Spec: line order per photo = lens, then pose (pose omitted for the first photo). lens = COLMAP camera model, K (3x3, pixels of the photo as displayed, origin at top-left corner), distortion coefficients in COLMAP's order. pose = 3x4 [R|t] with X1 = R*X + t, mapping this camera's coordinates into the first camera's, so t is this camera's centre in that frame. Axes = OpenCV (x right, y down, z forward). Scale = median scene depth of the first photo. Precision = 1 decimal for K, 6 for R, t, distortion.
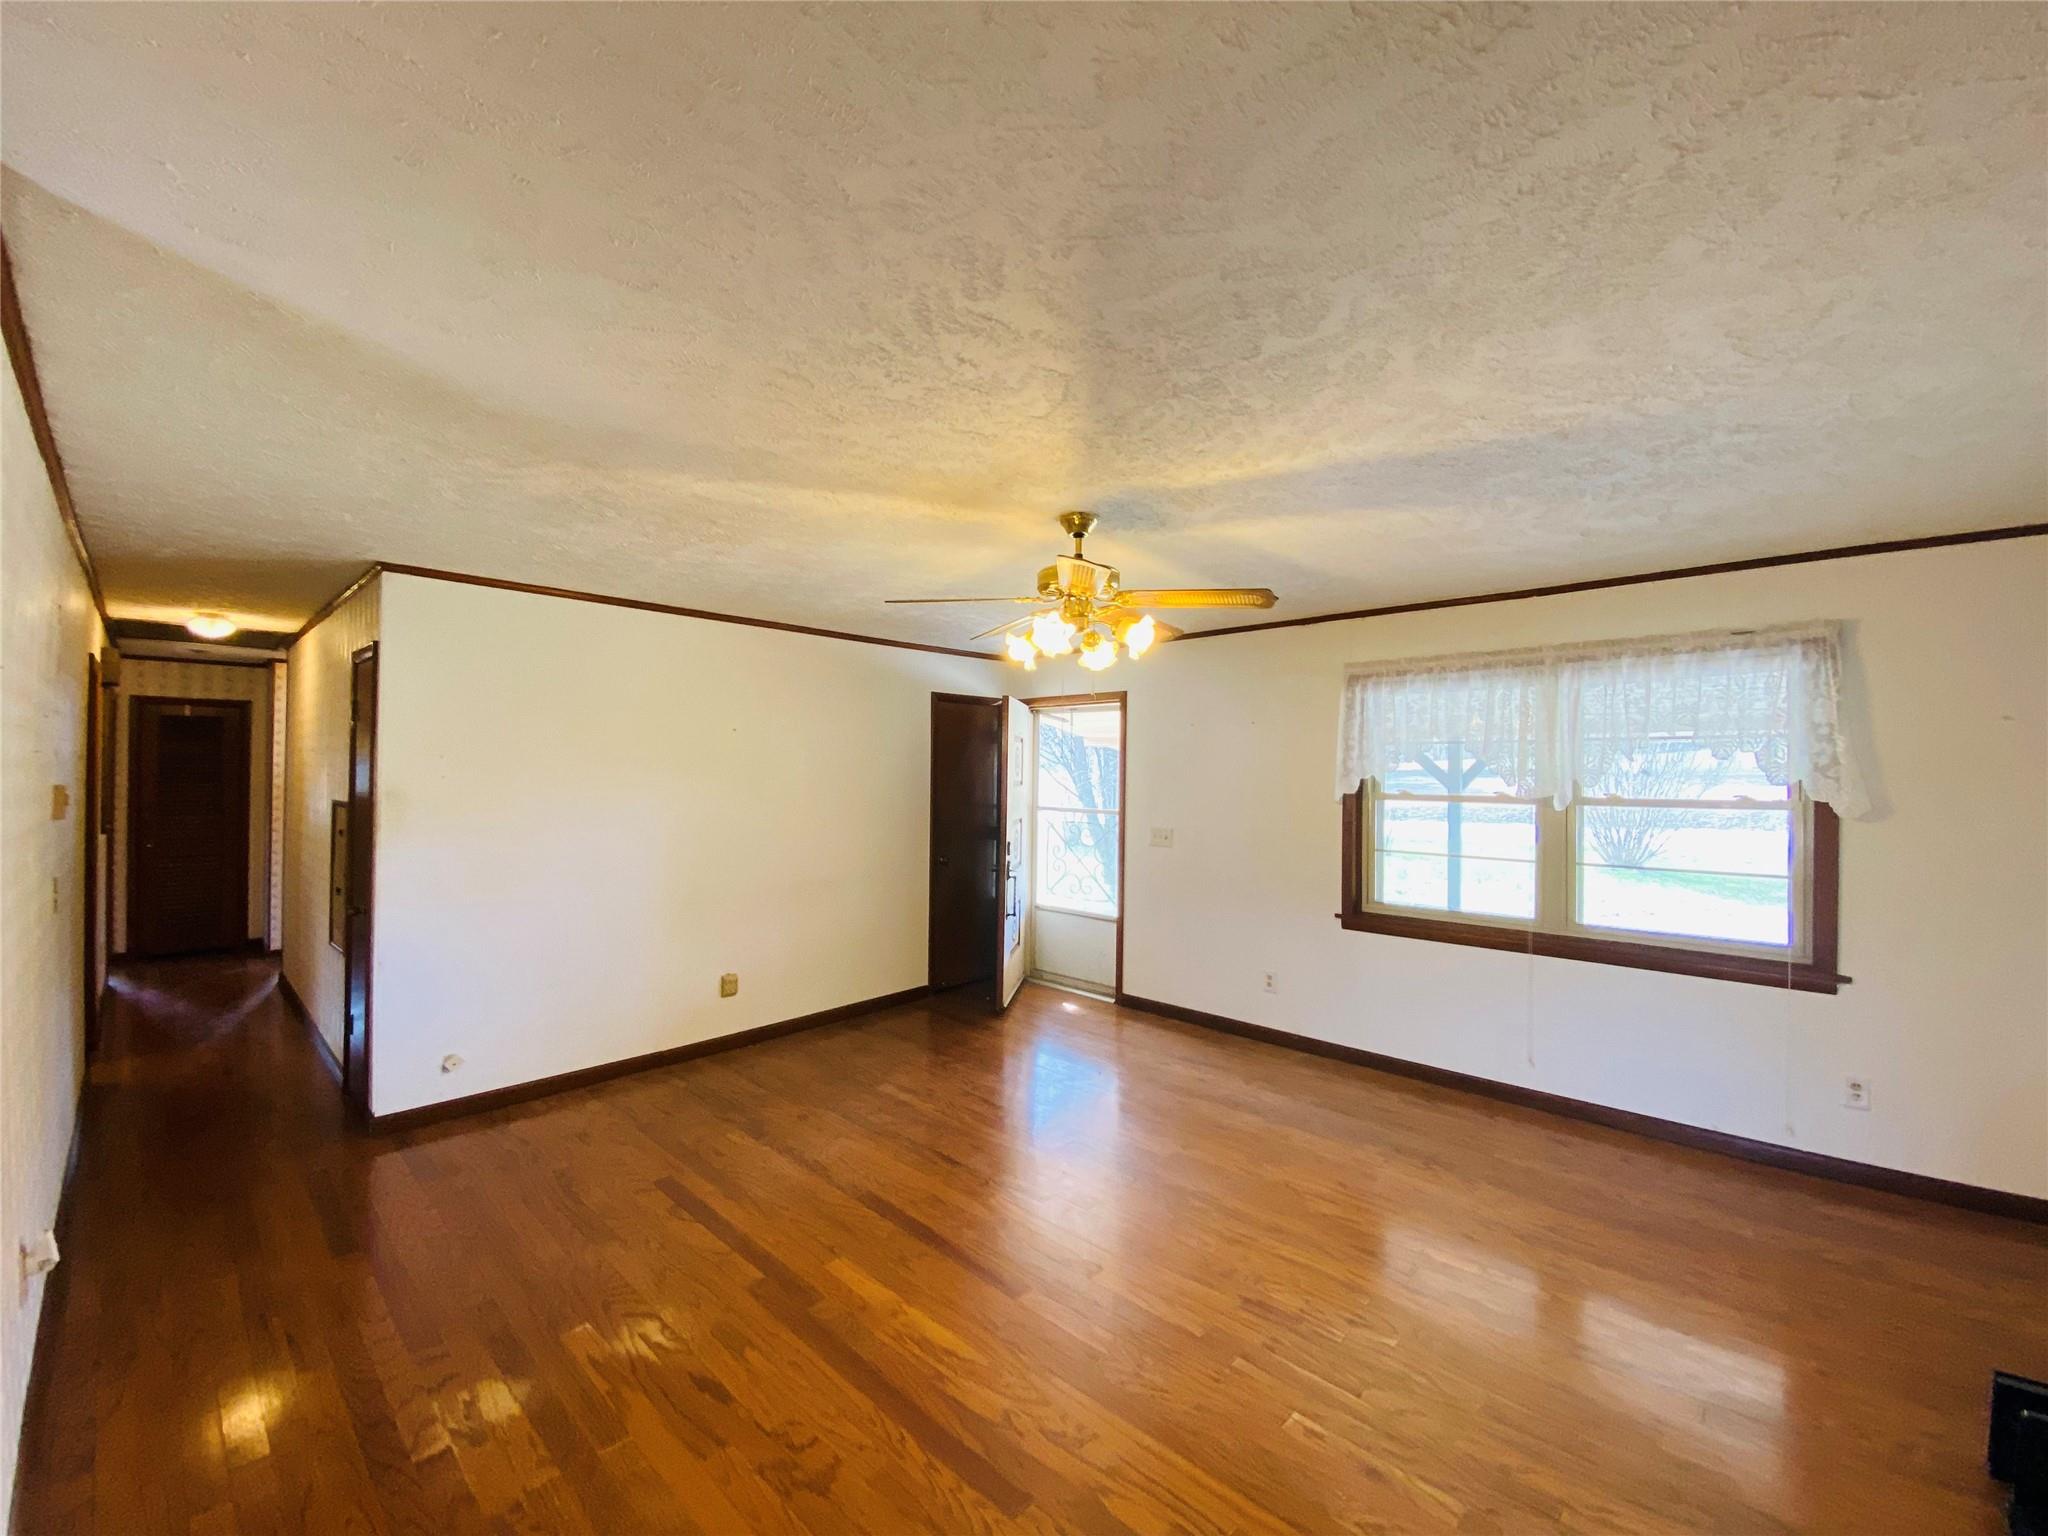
lens RADIAL K [[850.2, 0, 1017.5], [0, 850.2, 759.5], [0, 0, 1]] dist [-0.020298, -0.000640]
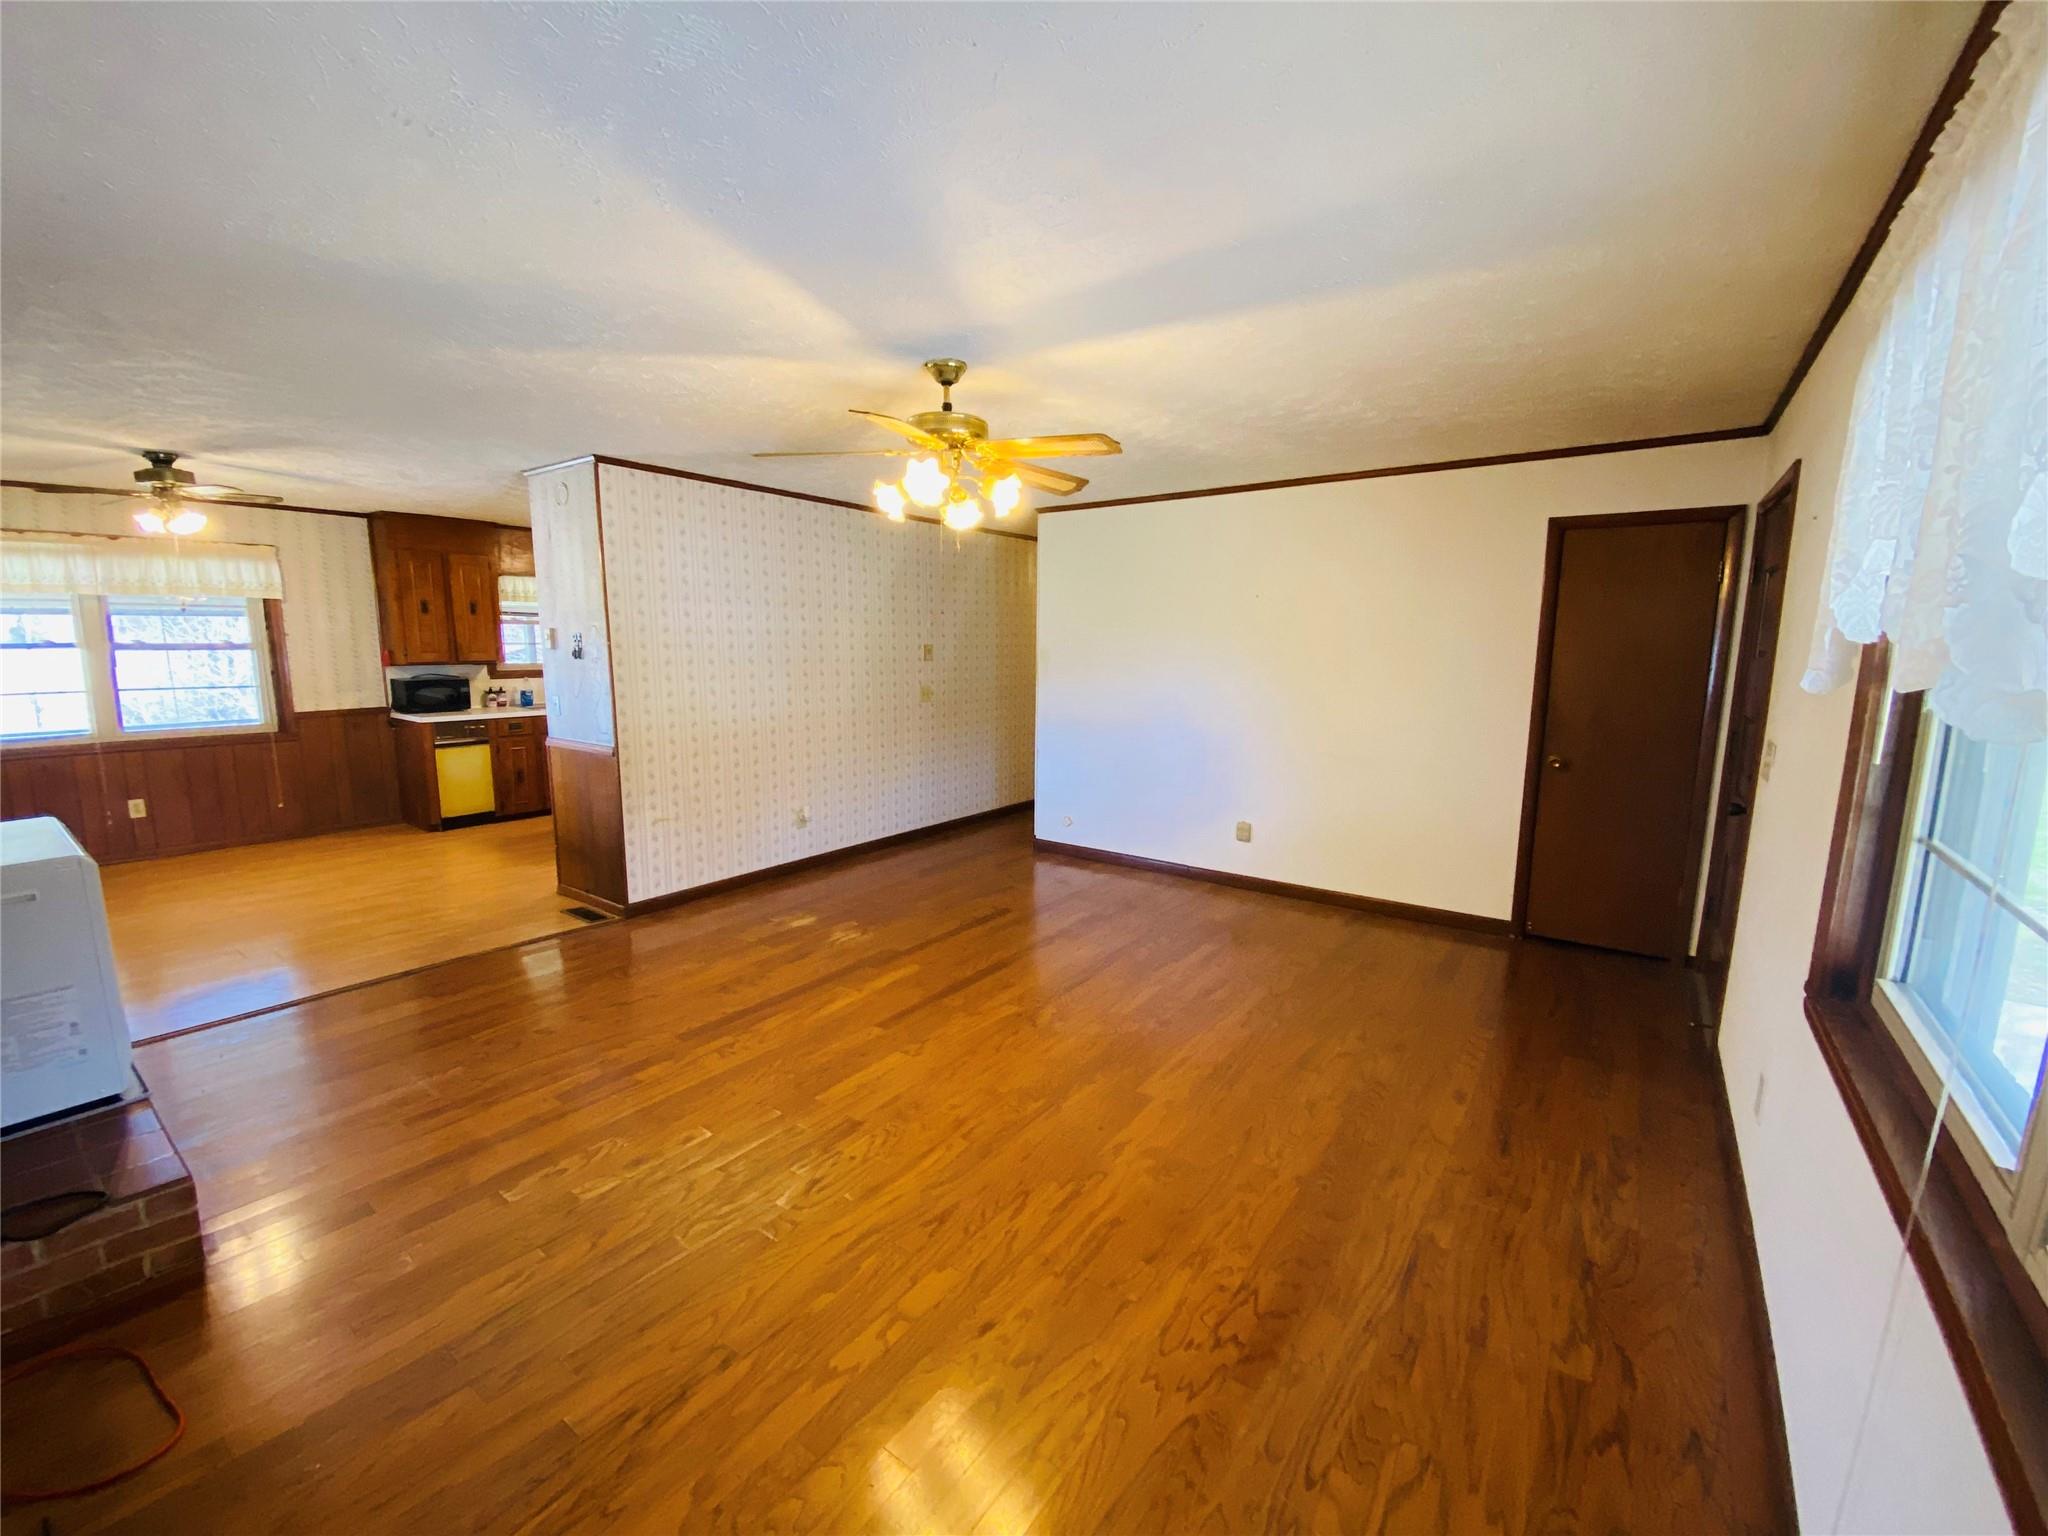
lens RADIAL K [[850.2, 0, 1022.4], [0, 850.2, 770.4], [0, 0, 1]] dist [-0.020298, -0.000640]
pose [[0.130916, 0.149522, -0.980053, 1.160968], [-0.009449, 0.988705, 0.149580, 0.049781], [0.991348, -0.010322, 0.130850, 0.987418]]
